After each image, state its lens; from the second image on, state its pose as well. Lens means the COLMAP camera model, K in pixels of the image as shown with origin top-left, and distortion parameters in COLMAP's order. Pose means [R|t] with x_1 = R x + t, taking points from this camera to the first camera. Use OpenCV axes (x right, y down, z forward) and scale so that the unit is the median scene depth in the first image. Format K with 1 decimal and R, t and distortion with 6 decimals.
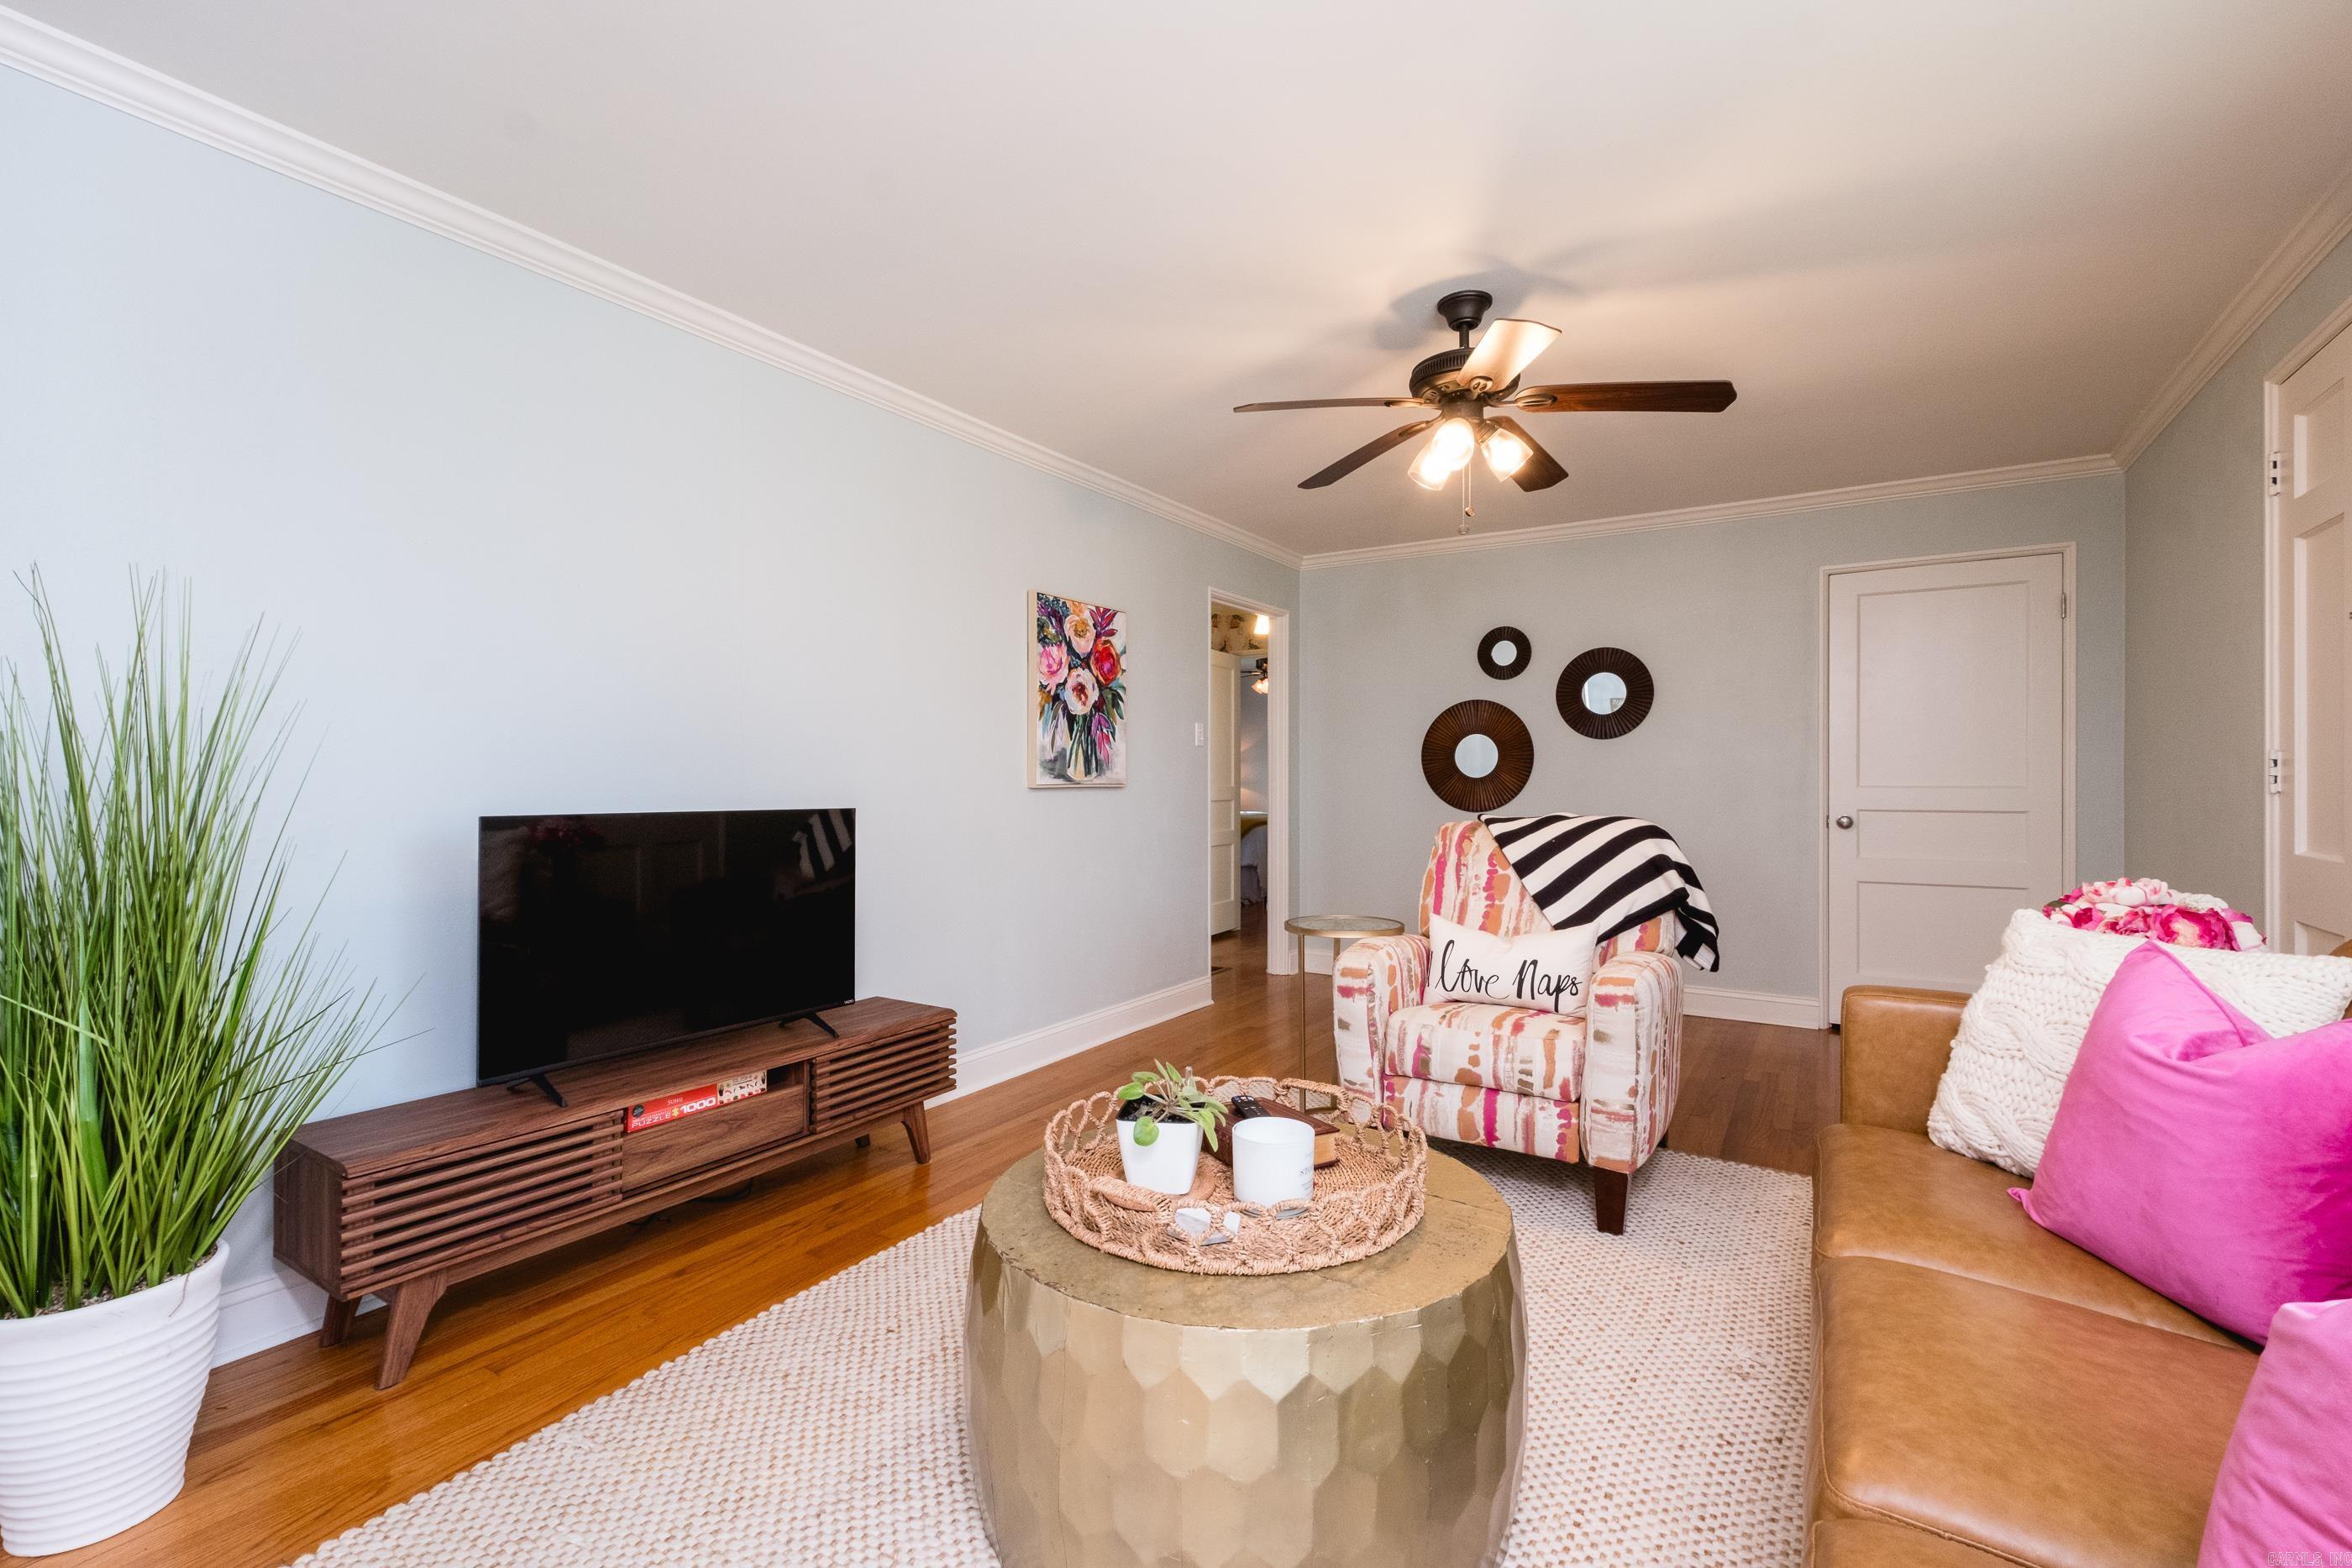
lens RADIAL K [[1020.8, 0, 1178.2], [0, 1020.8, 781.3], [0, 0, 1]] dist [-0.003038, 0.000342]
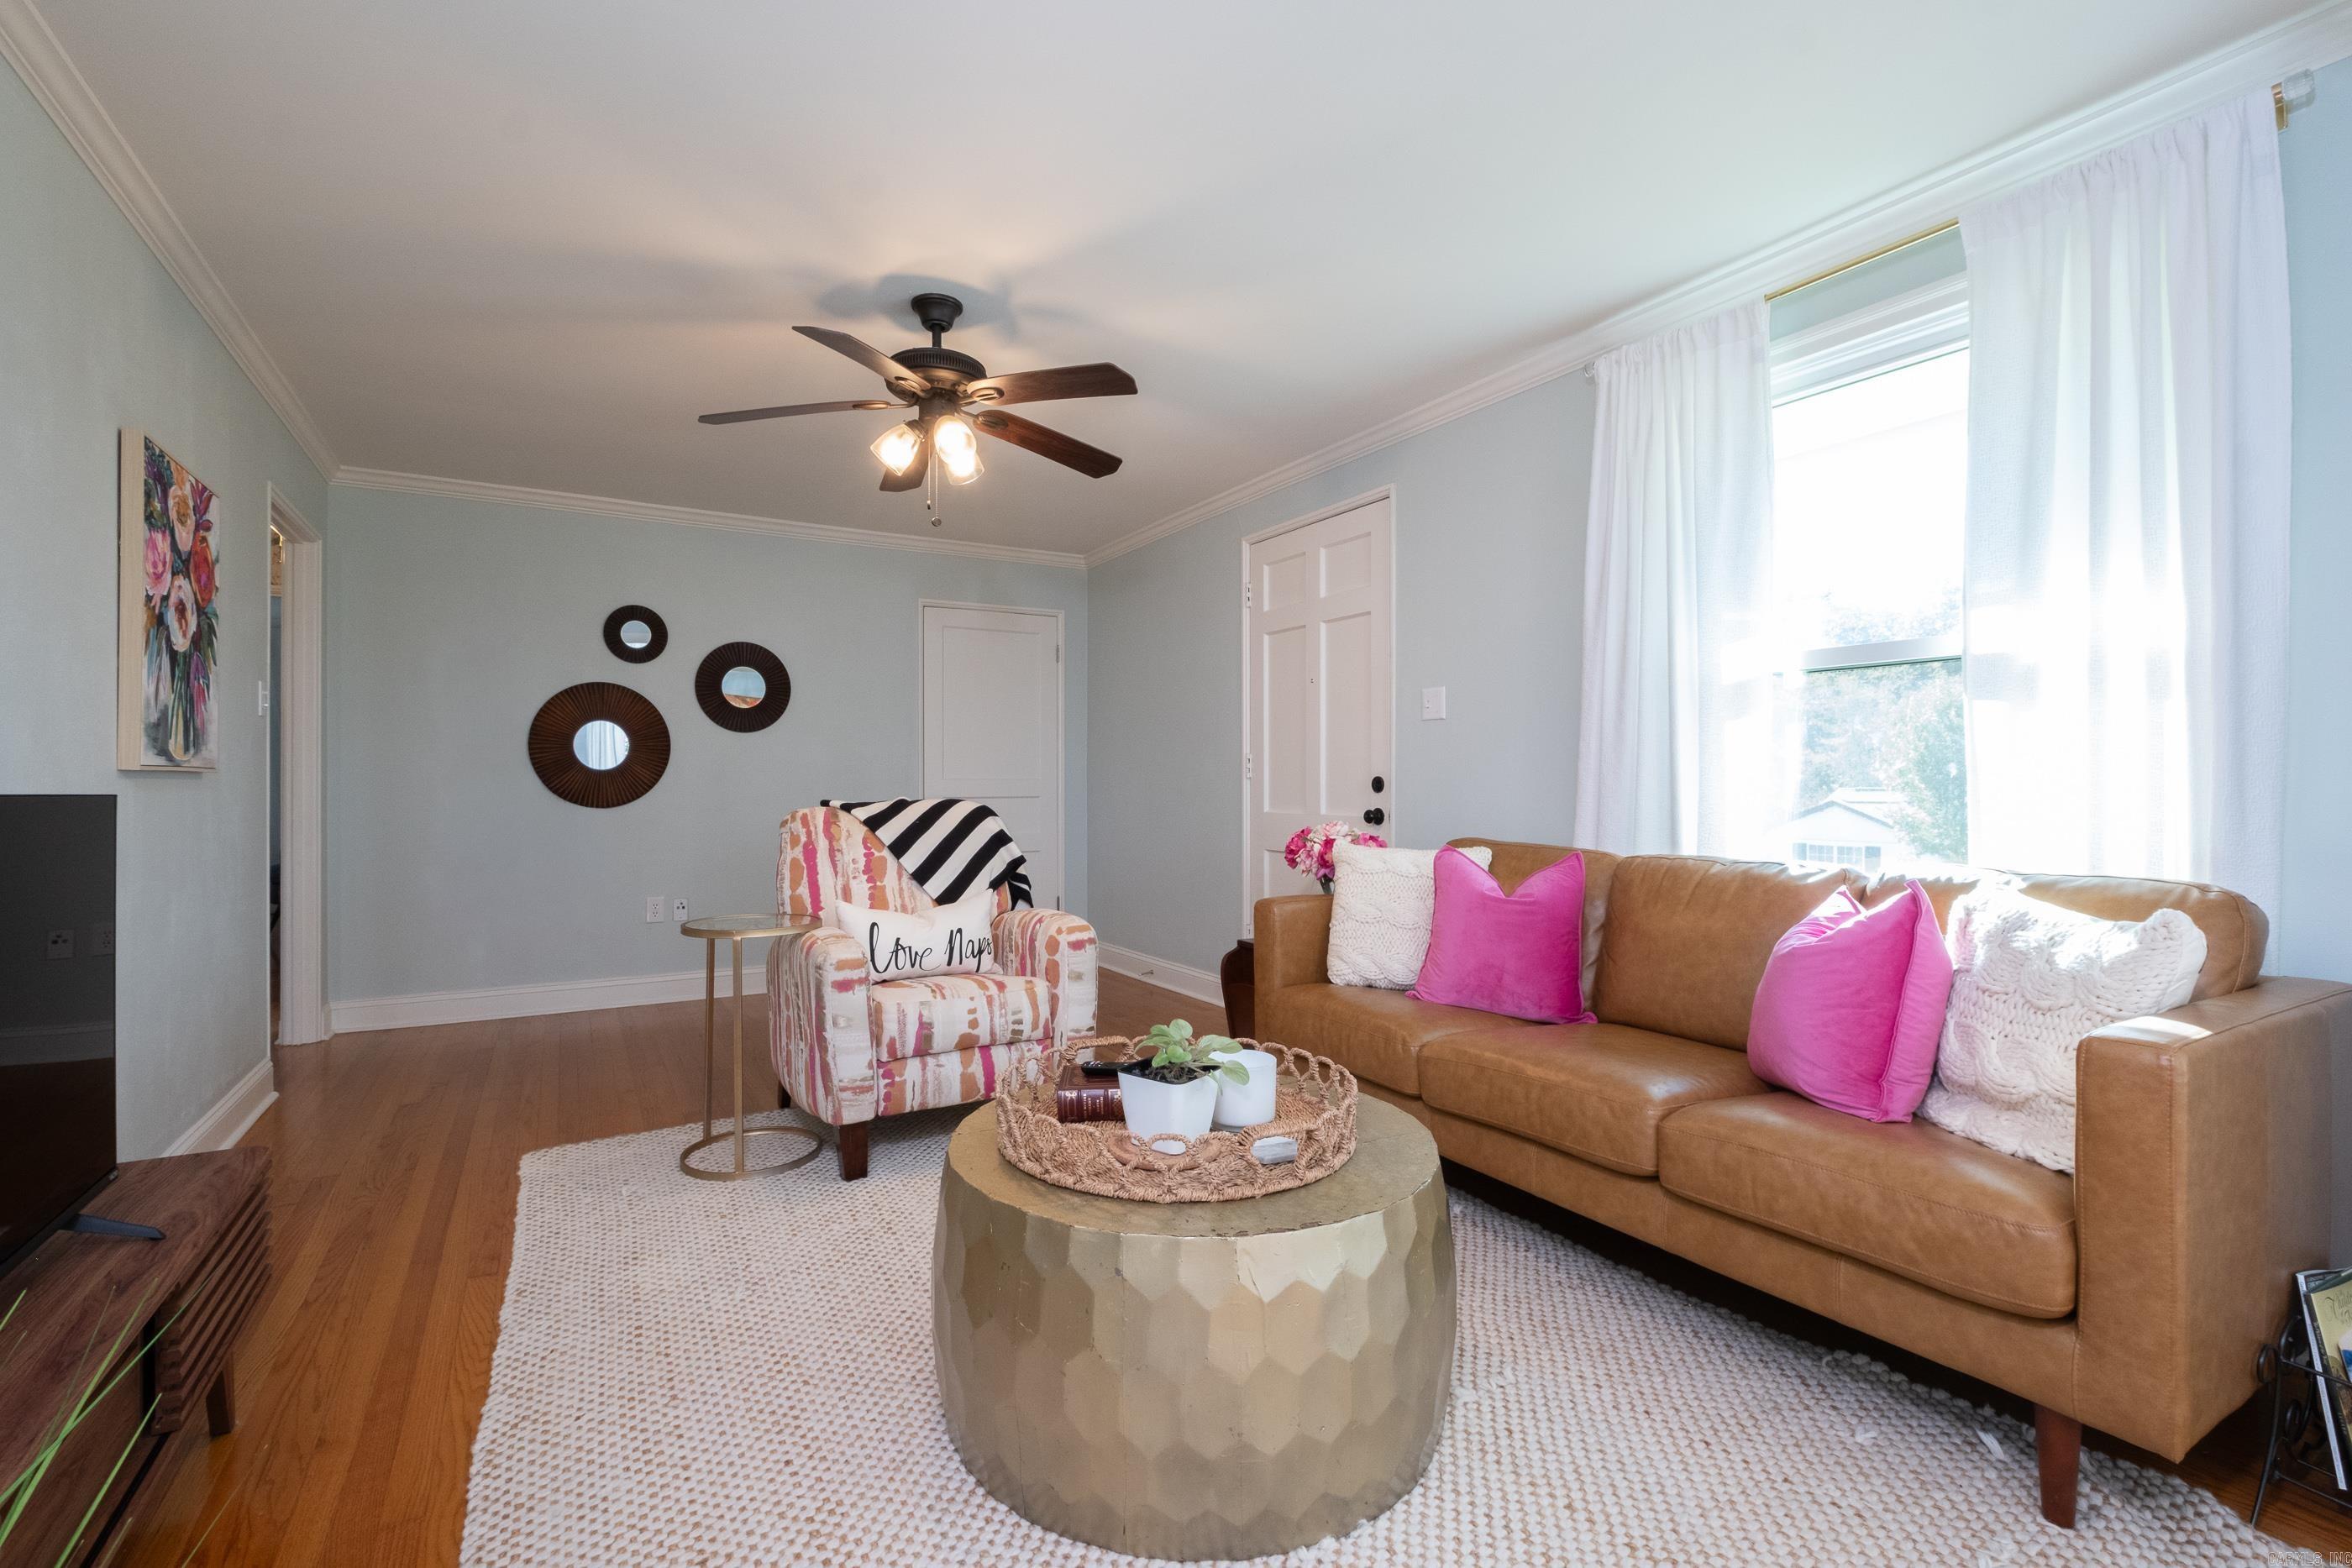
lens RADIAL K [[1020.8, 0, 1160.6], [0, 1020.8, 784.7], [0, 0, 1]] dist [-0.003038, 0.000342]
pose [[0.476092, -0.000428, 0.879395, -0.453740], [0.002744, 0.999996, -0.000999, 0.020378], [-0.879391, 0.002889, 0.476091, 0.258613]]
